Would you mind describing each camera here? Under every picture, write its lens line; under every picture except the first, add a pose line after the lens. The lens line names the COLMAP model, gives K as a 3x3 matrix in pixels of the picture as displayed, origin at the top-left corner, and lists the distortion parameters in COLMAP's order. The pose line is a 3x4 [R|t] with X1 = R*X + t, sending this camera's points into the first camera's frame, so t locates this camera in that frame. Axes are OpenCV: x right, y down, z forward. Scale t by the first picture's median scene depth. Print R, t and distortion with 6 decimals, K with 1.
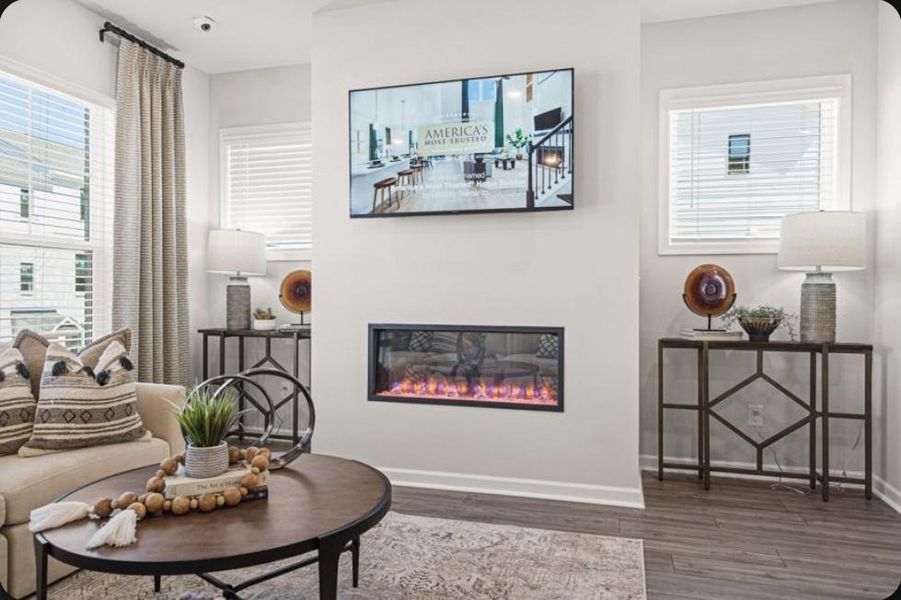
lens RADIAL K [[588.1, 0, 446.1], [0, 588.1, 301.6], [0, 0, 1]] dist [0.008316, 0.000058]
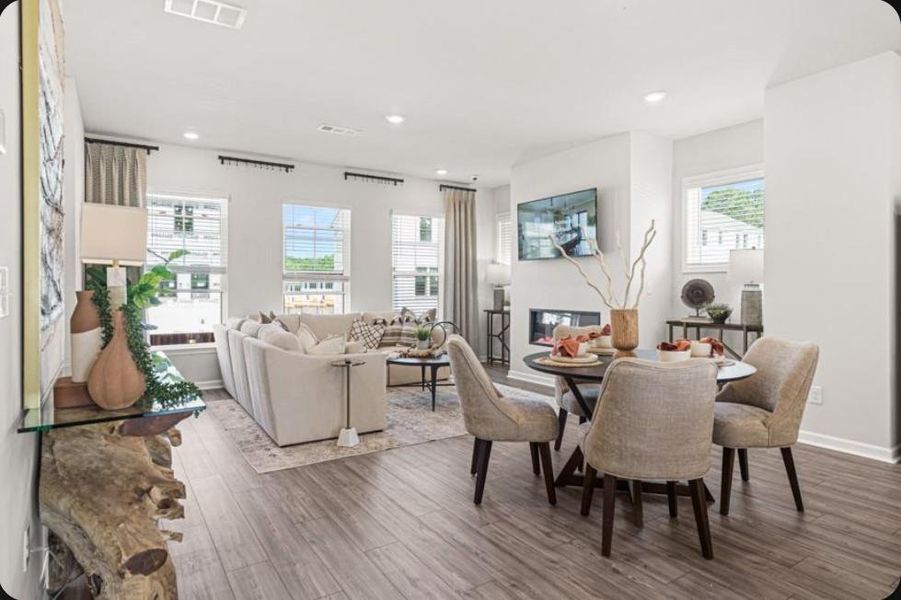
lens RADIAL K [[511.5, 0, 452.0], [0, 511.5, 287.7], [0, 0, 1]] dist [0.012440, 0.001954]
pose [[0.765774, -0.004603, -0.643093, 0.907492], [0.001626, 0.999985, -0.005221, -0.032241], [0.643108, 0.002952, 0.765770, -0.662477]]
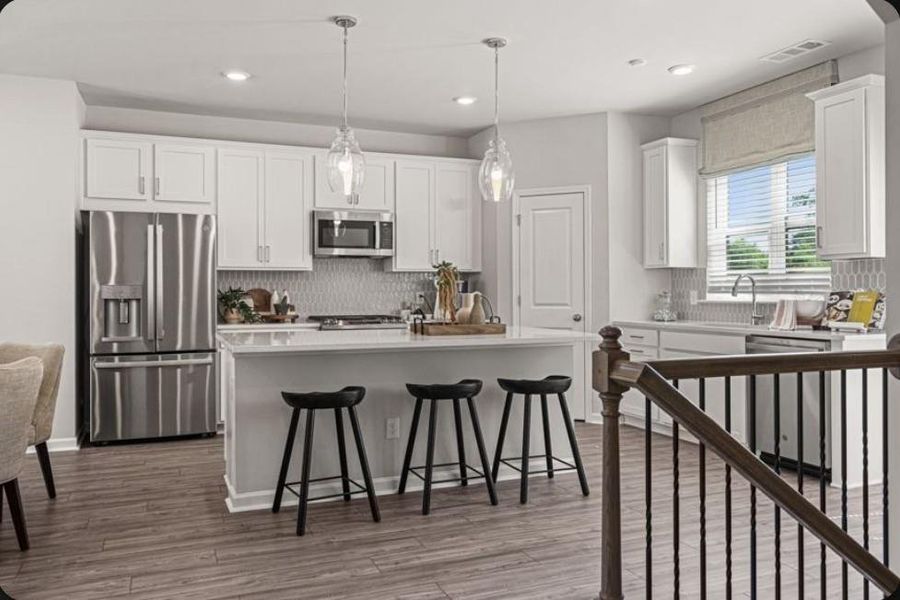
lens RADIAL K [[685.1, 0, 449.9], [0, 685.1, 290.2], [0, 0, 1]] dist [0.008772, -0.014279]
pose [[0.776203, -0.003834, 0.630472, 0.586500], [0.009166, 0.999944, -0.005205, -0.025761], [-0.630417, 0.009819, 0.776195, -1.029528]]
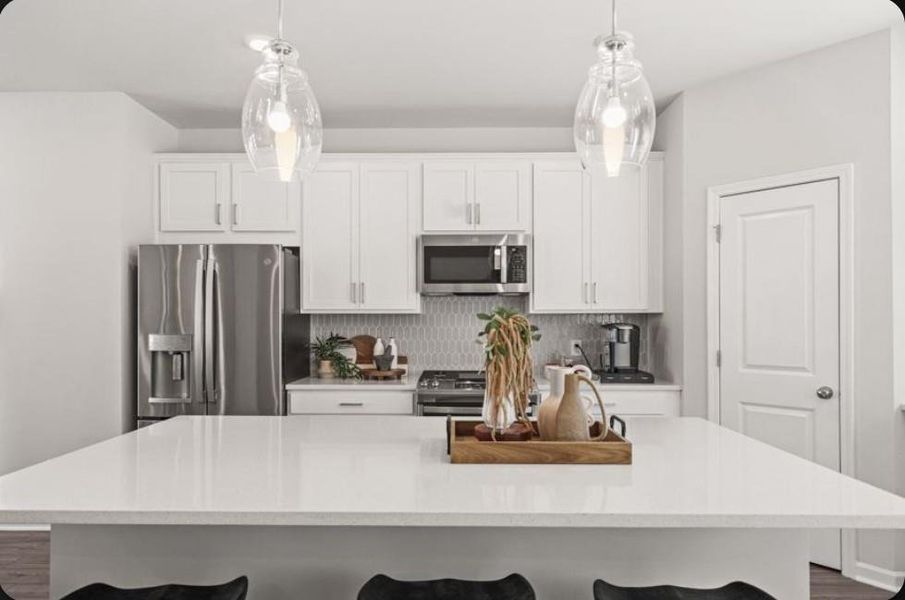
lens RADIAL K [[590.7, 0, 443.8], [0, 590.7, 317.0], [0, 0, 1]] dist [0.008316, 0.000058]
pose [[0.960012, -0.000608, 0.279959, 1.187032], [0.004603, 0.999897, -0.013610, -0.068395], [-0.279922, 0.014354, 0.959916, -0.535195]]
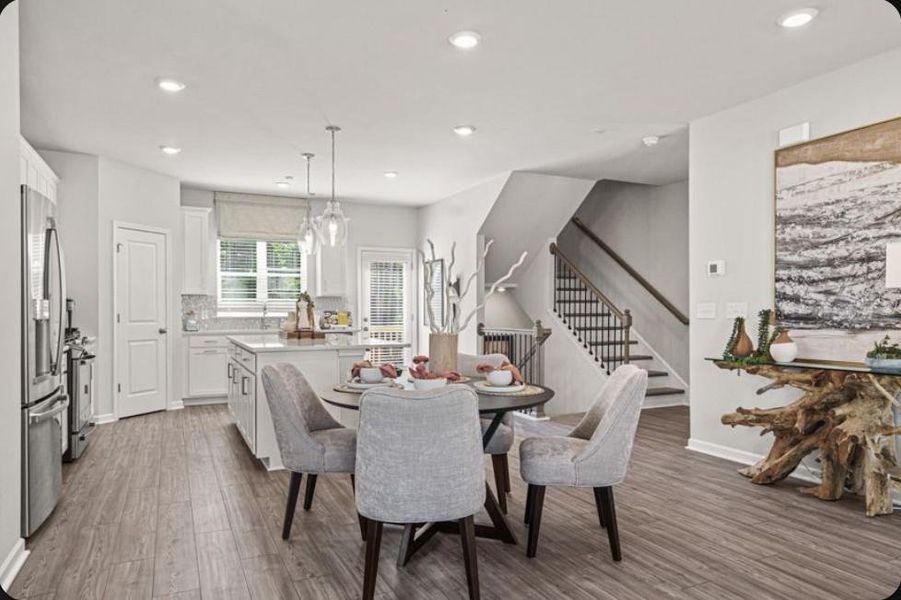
lens RADIAL K [[588.1, 0, 452.7], [0, 588.1, 307.8], [0, 0, 1]] dist [0.008316, 0.000058]
pose [[-0.684210, -0.000601, 0.729285, -0.171170], [0.001096, 0.999998, 0.001853, -0.041204], [-0.729285, 0.002067, -0.684207, 0.882235]]
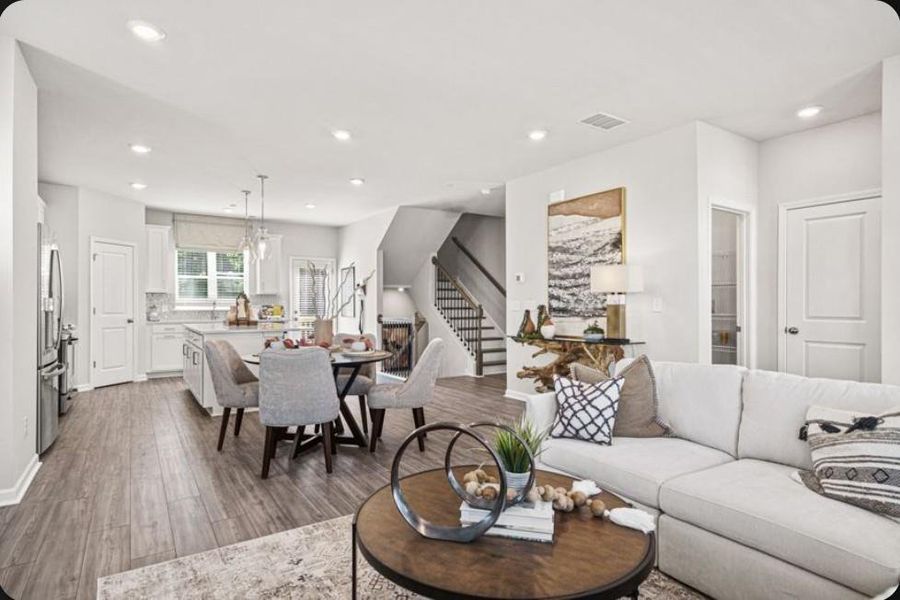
lens RADIAL K [[483.2, 0, 449.0], [0, 483.2, 300.6], [0, 0, 1]] dist [0.006693, -0.000993]
pose [[-0.774420, 0.001122, 0.632671, -0.500673], [-0.000715, 0.999996, -0.002649, -0.044232], [-0.632672, -0.002504, -0.774416, 1.005176]]
